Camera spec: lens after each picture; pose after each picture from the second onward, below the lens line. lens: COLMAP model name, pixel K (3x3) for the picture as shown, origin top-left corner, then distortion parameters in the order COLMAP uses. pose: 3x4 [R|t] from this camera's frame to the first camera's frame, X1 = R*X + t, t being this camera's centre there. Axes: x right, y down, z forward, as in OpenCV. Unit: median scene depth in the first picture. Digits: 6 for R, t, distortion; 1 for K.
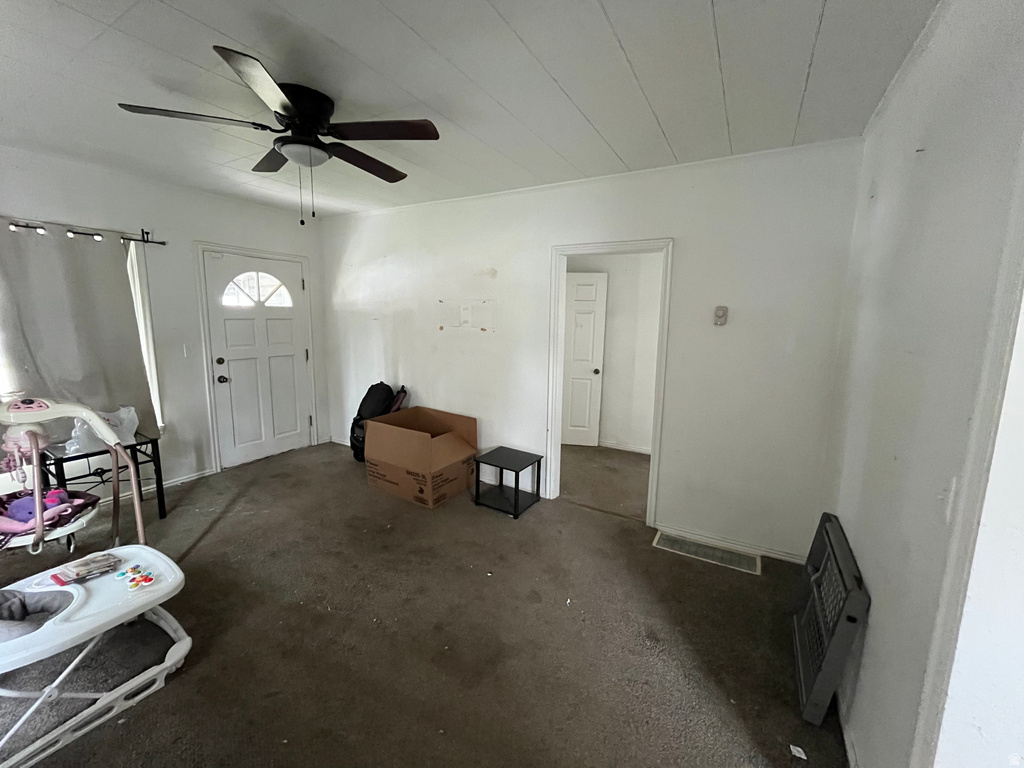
lens RADIAL K [[412.6, 0, 513.0], [0, 412.6, 376.5], [0, 0, 1]] dist [-0.003124, 0.000528]
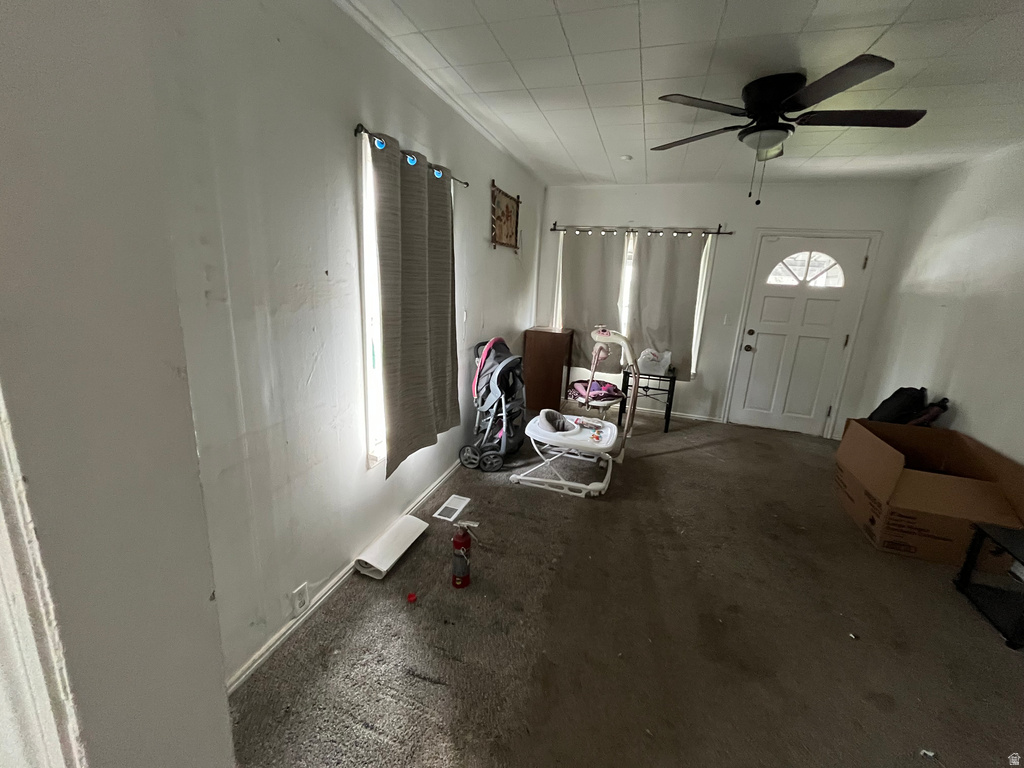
lens RADIAL K [[412.6, 0, 511.5], [0, 412.6, 376.9], [0, 0, 1]] dist [-0.003124, 0.000528]
pose [[0.209106, 0.223589, -0.951989, 0.317693], [-0.193612, 0.963705, 0.183814, 0.000601], [0.958535, 0.145880, 0.244806, 0.104797]]
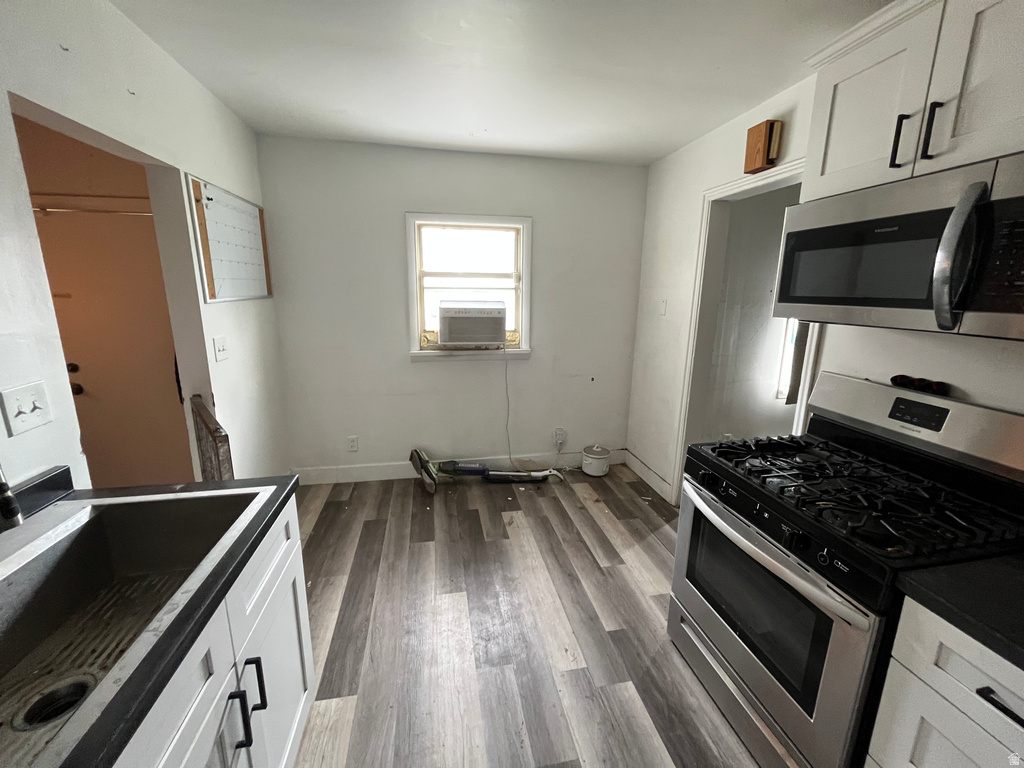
lens RADIAL K [[412.6, 0, 511.5], [0, 412.6, 377.6], [0, 0, 1]] dist [-0.003124, 0.000528]
pose [[-0.752315, 0.116335, -0.648450, 1.012003], [-0.120884, 0.943197, 0.309461, -0.025270], [0.647618, 0.311199, -0.695519, 0.377729]]
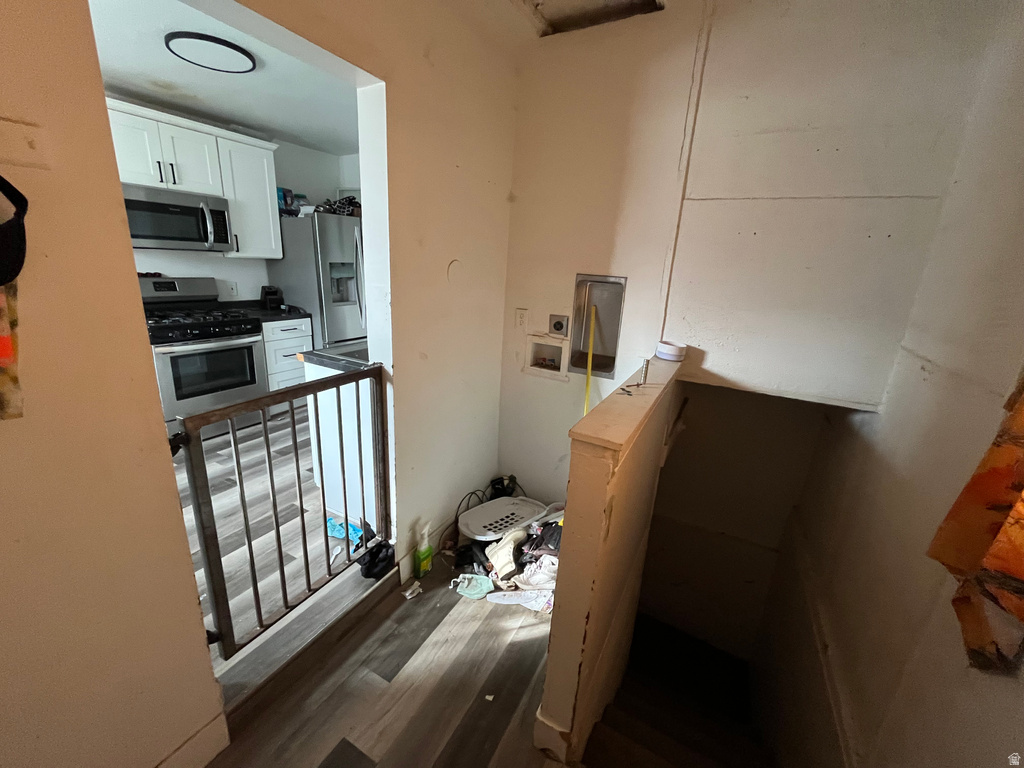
lens RADIAL K [[412.6, 0, 512.9], [0, 412.6, 382.1], [0, 0, 1]] dist [-0.003124, 0.000528]
pose [[0.999152, 0.024779, 0.032877, 1.254302], [-0.028751, 0.991559, 0.126429, 0.168189], [-0.029466, -0.127267, 0.991431, -0.680877]]
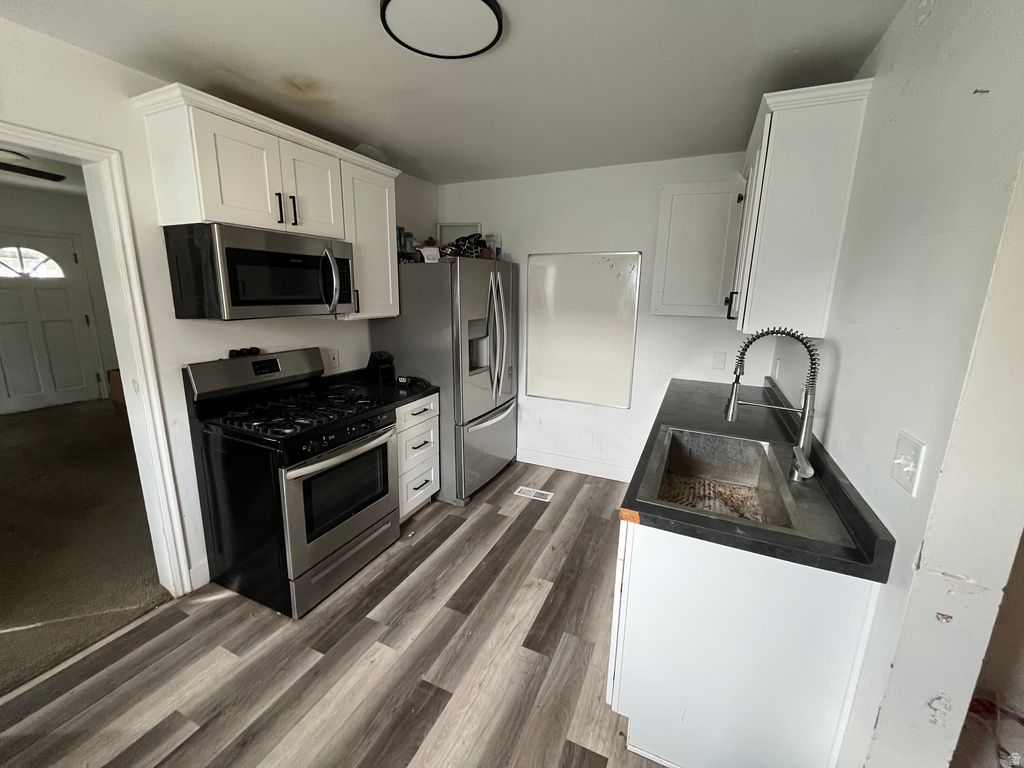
lens RADIAL K [[412.6, 0, 508.3], [0, 412.6, 378.6], [0, 0, 1]] dist [-0.003124, 0.000528]
pose [[0.995675, -0.015133, 0.091659, 0.782474], [0.009396, 0.997988, 0.062700, 0.068307], [-0.092424, -0.061568, 0.993815, -0.370469]]
